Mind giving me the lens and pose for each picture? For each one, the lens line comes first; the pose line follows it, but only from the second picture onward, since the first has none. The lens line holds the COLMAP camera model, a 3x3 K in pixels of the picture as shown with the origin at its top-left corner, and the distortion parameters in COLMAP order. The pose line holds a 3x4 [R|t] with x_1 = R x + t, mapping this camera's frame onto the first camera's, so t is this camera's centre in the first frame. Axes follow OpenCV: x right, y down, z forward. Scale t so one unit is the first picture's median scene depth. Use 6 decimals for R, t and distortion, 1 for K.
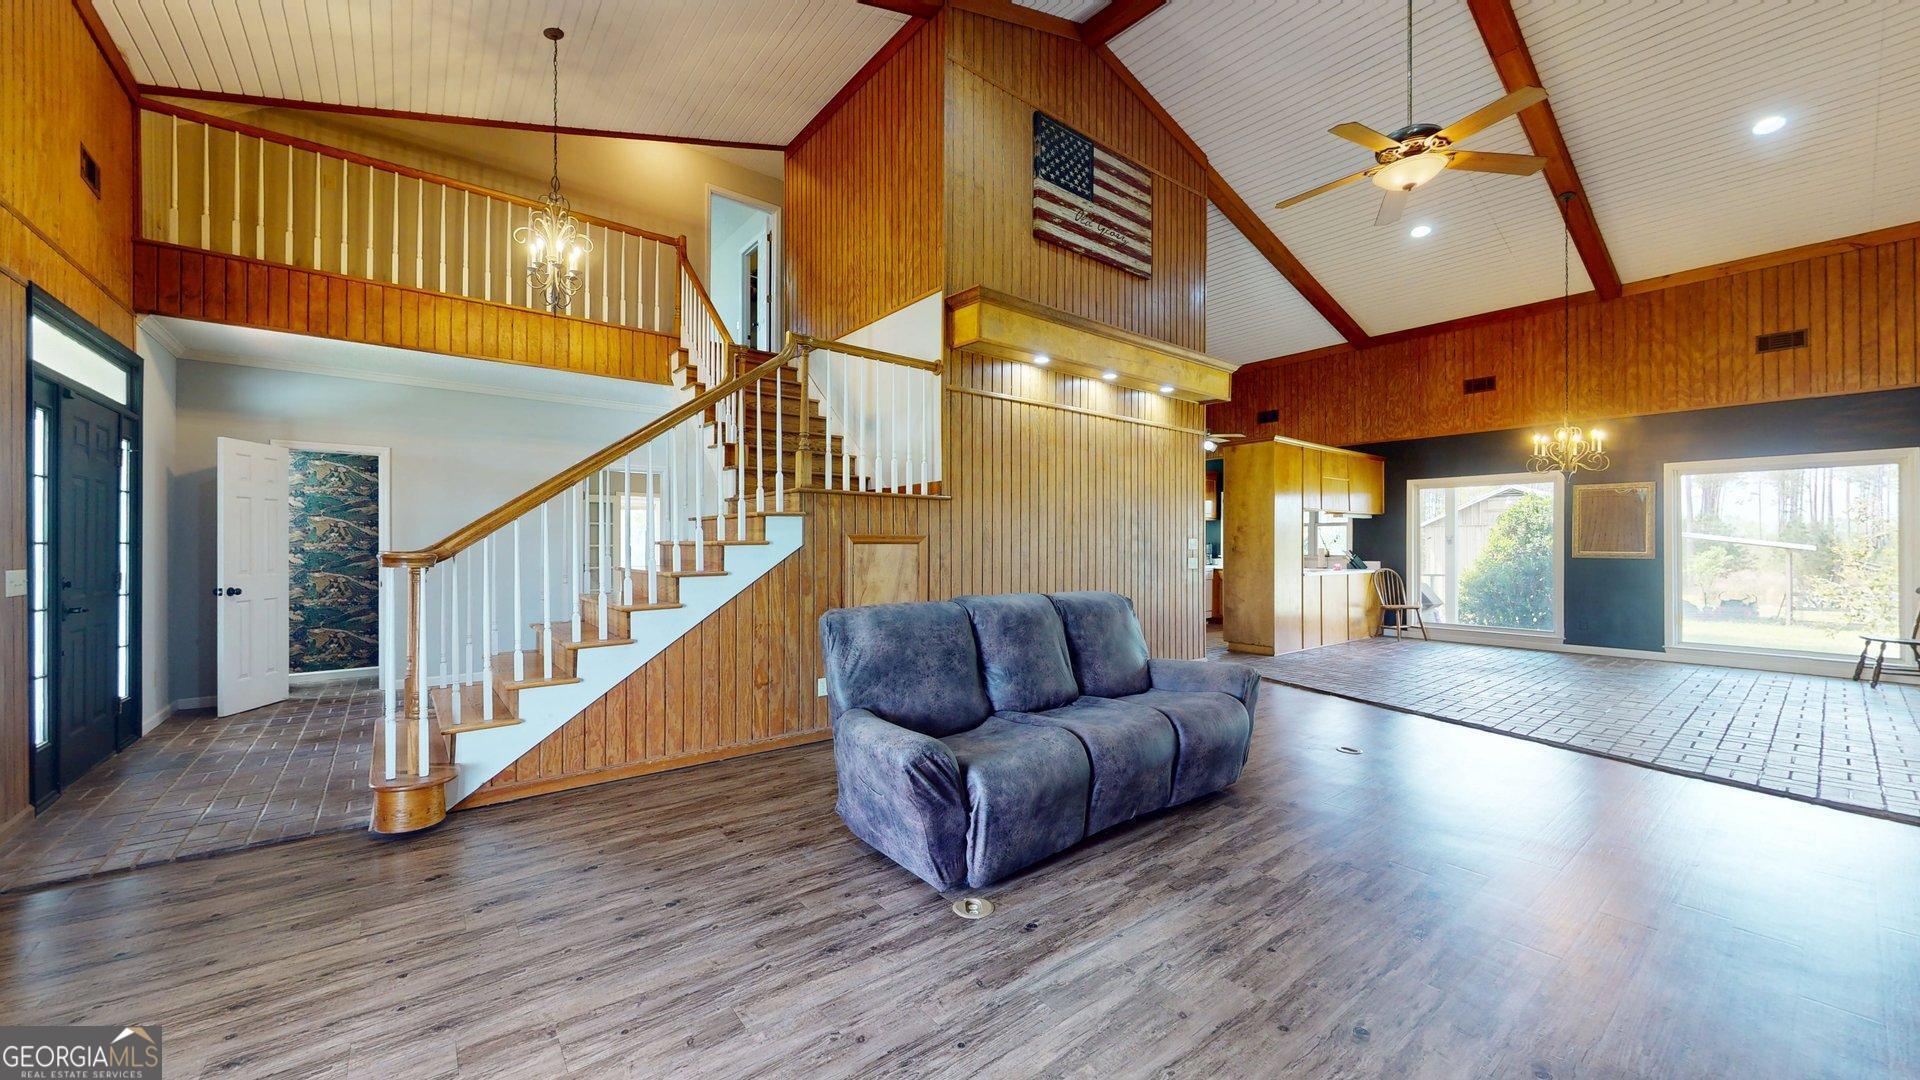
lens RADIAL K [[704.1, 0, 960.2], [0, 704.1, 541.6], [0, 0, 1]] dist [-0.000036, 0.000078]
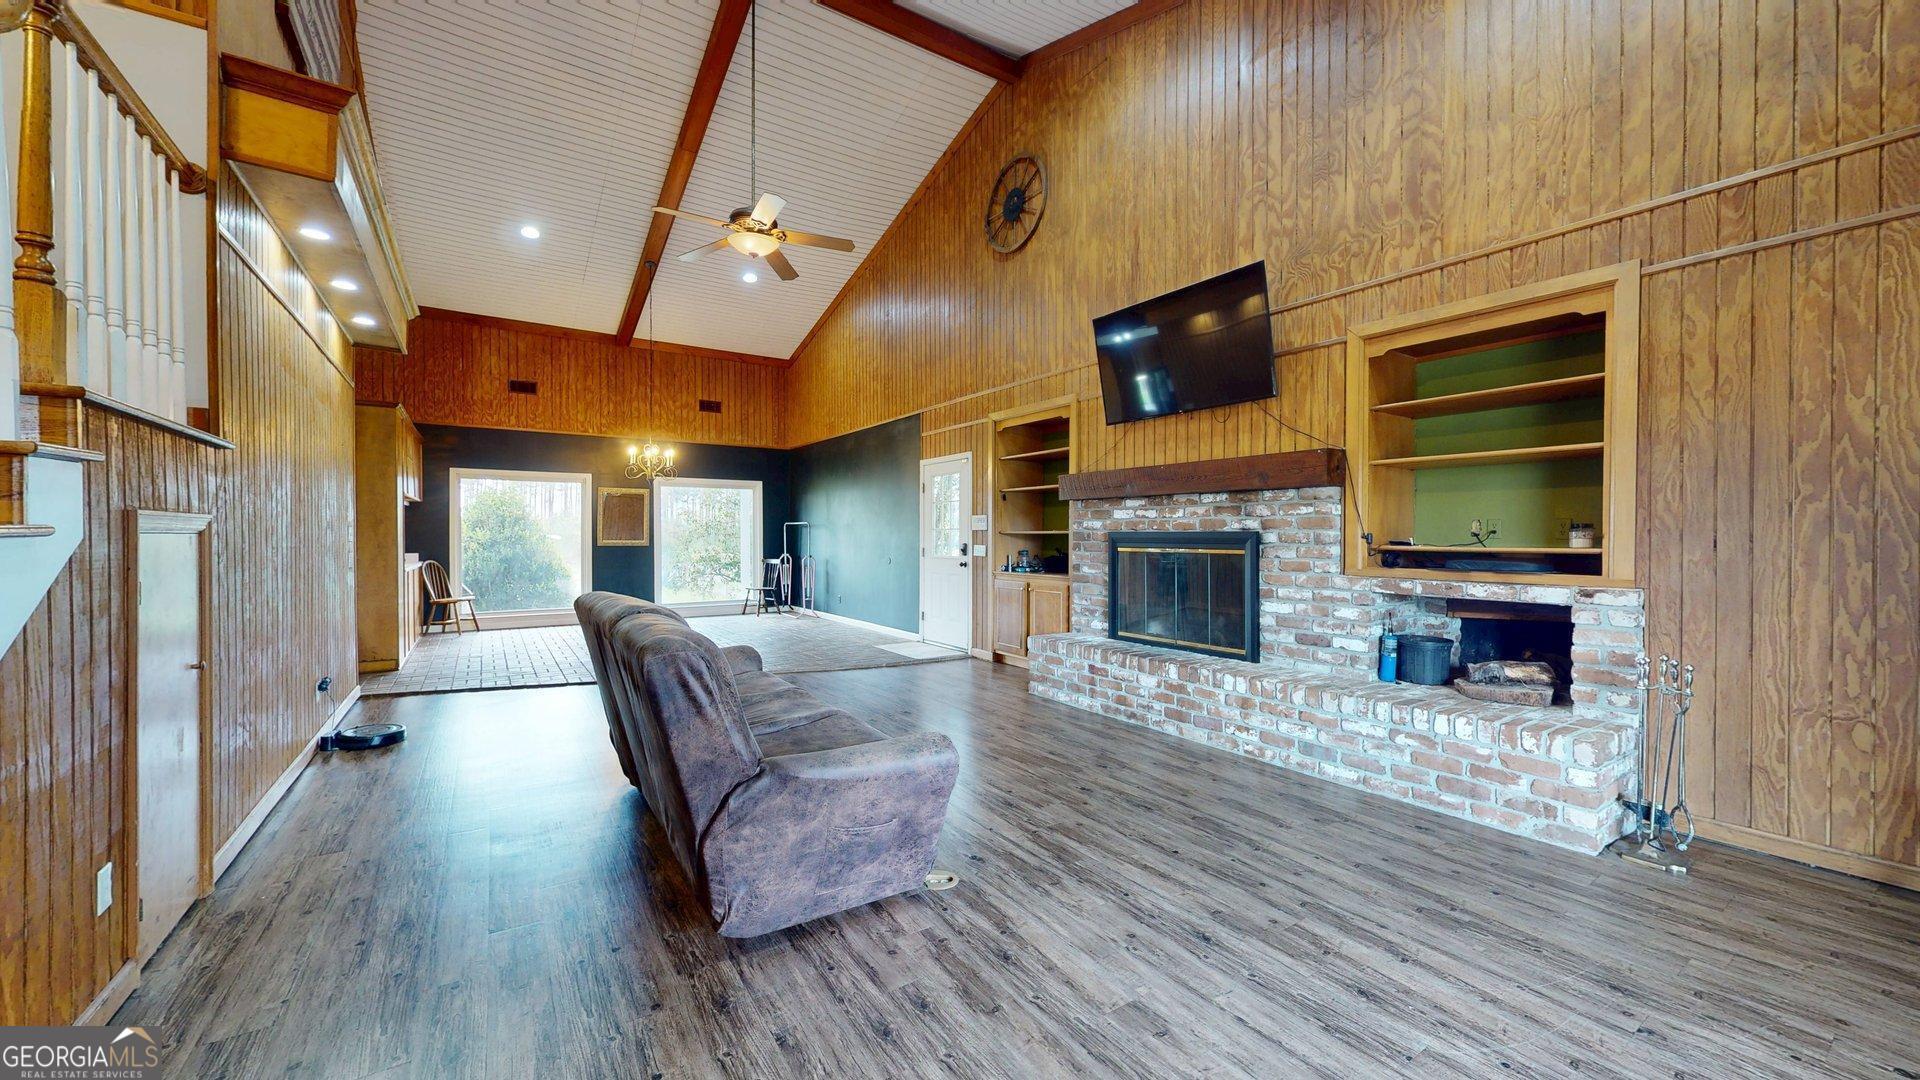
lens RADIAL K [[704.1, 0, 960.1], [0, 704.1, 540.5], [0, 0, 1]] dist [-0.000036, 0.000078]
pose [[0.079862, -0.007498, 0.996778, -0.957591], [-0.004720, 0.999958, 0.007900, 0.003291], [-0.996795, -0.005335, 0.079824, 0.829717]]
